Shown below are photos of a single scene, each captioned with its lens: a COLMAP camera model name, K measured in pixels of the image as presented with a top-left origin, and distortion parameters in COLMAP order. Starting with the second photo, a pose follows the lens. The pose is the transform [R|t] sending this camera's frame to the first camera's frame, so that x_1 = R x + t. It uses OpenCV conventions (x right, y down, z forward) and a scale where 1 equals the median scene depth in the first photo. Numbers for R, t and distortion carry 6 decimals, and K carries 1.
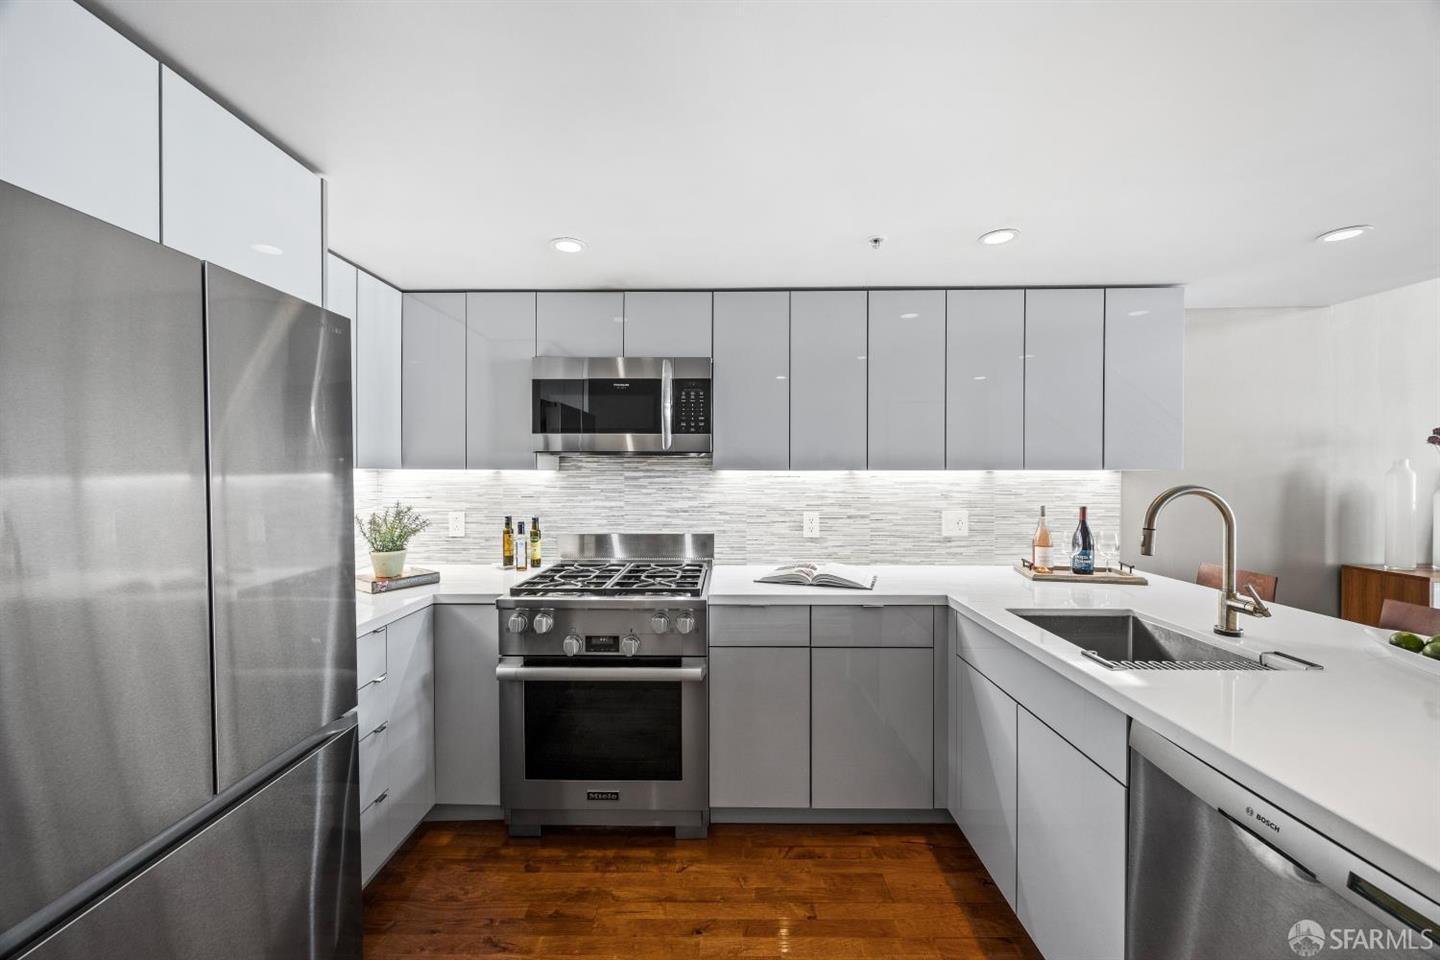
lens RADIAL K [[560.9, 0, 720.1], [0, 560.9, 478.8], [0, 0, 1]] dist [0.003426, -0.001338]
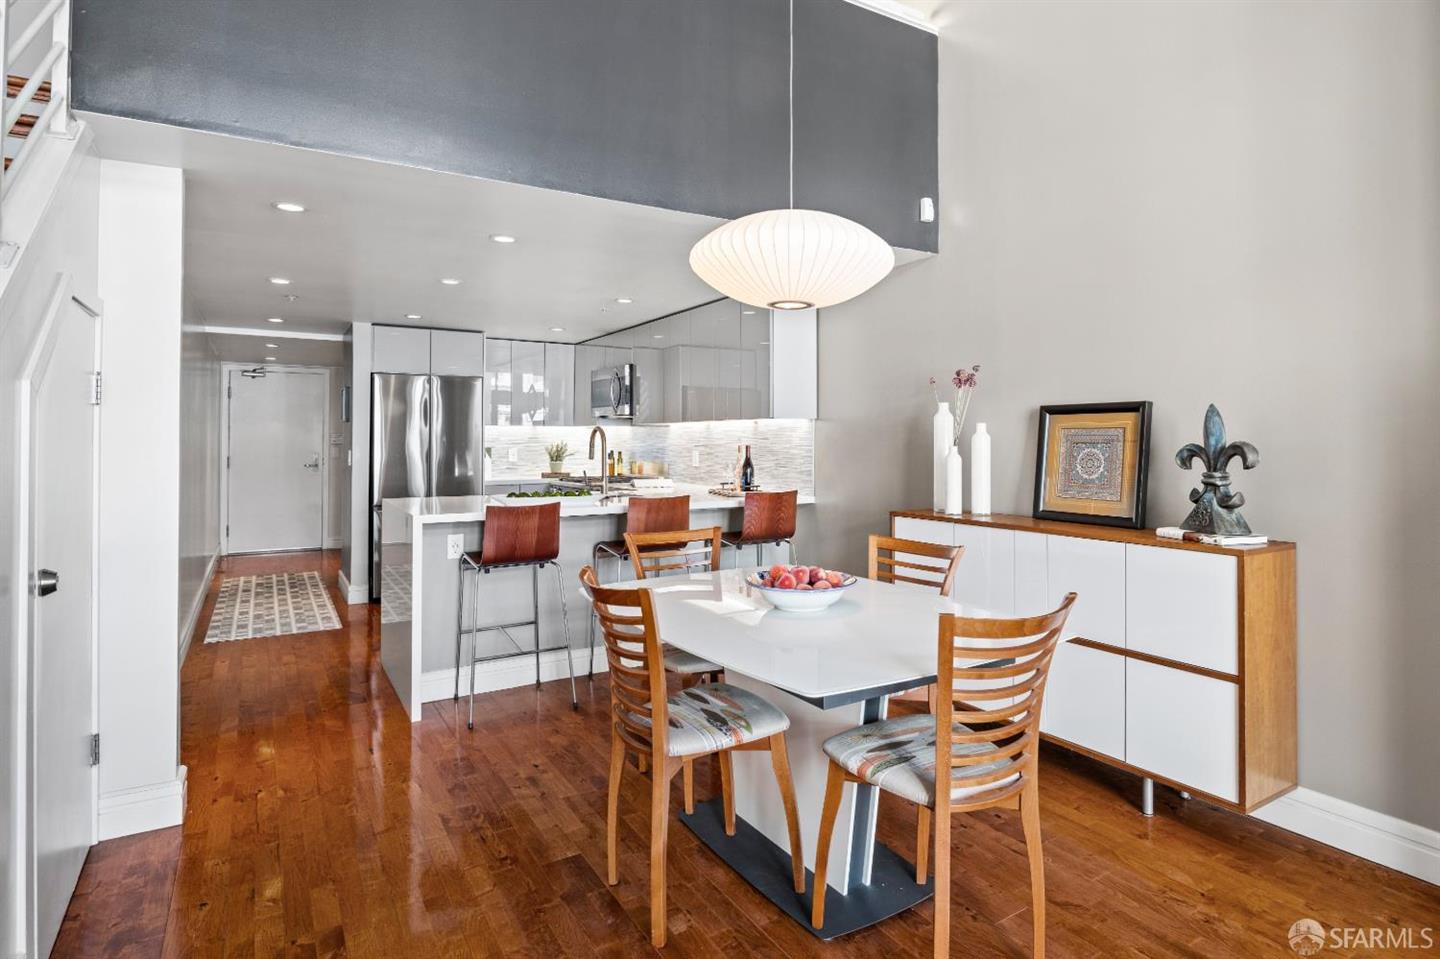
lens RADIAL K [[762.5, 0, 722.3], [0, 762.5, 433.4], [0, 0, 1]] dist [0.004132, -0.000825]
pose [[0.525780, -0.007384, -0.850589, 2.284768], [-0.012526, 0.999787, -0.016422, 0.051948], [0.850528, 0.019289, 0.525575, -0.059667]]
